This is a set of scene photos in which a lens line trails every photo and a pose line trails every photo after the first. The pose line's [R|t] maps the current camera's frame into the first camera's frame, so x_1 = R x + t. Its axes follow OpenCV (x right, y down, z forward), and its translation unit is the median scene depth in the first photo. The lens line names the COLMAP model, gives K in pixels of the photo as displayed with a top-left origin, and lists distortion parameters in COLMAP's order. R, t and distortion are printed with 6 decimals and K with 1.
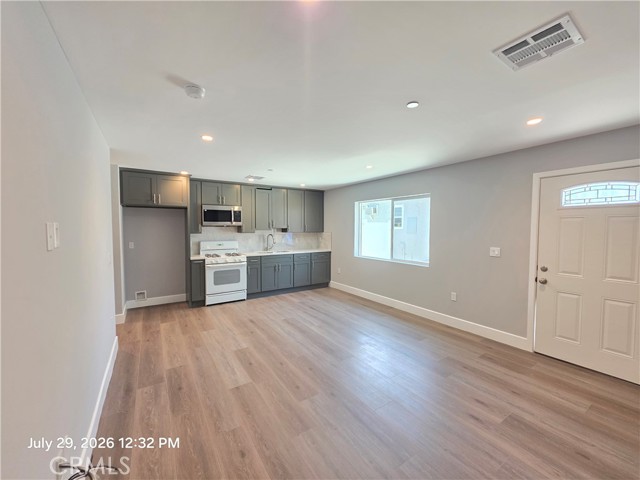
lens RADIAL K [[257.1, 0, 317.6], [0, 257.1, 238.8], [0, 0, 1]] dist [0.001701, 0.000098]
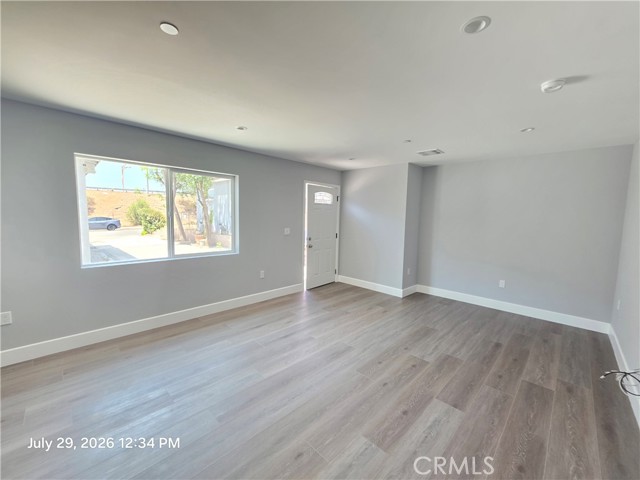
lens RADIAL K [[259.2, 0, 320.0], [0, 259.2, 240.0], [0, 0, 1]] dist [0.001003, 0.000111]
pose [[-0.211832, -0.097277, 0.972453, -0.488978], [0.018687, 0.994449, 0.103548, -0.030759], [-0.977127, 0.040107, -0.208838, 0.781052]]
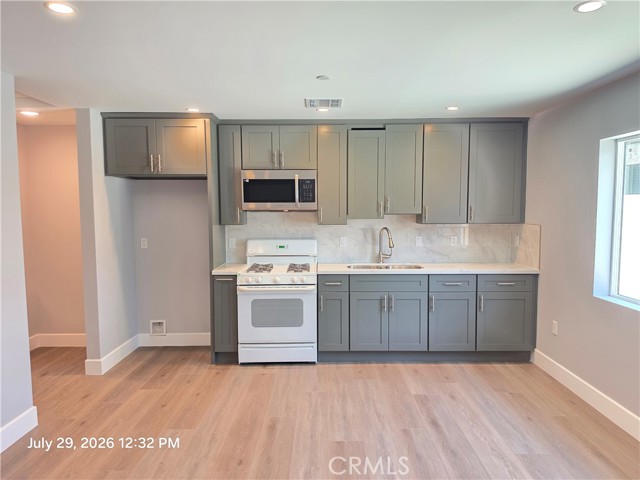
lens RADIAL K [[441.7, 0, 323.7], [0, 441.7, 240.5], [0, 0, 1]] dist [0.038196, -0.002965]
pose [[0.841525, 0.037560, -0.538911, 0.188376], [-0.020004, 0.999062, 0.038395, -0.027982], [0.539847, -0.021530, 0.841488, 0.340807]]
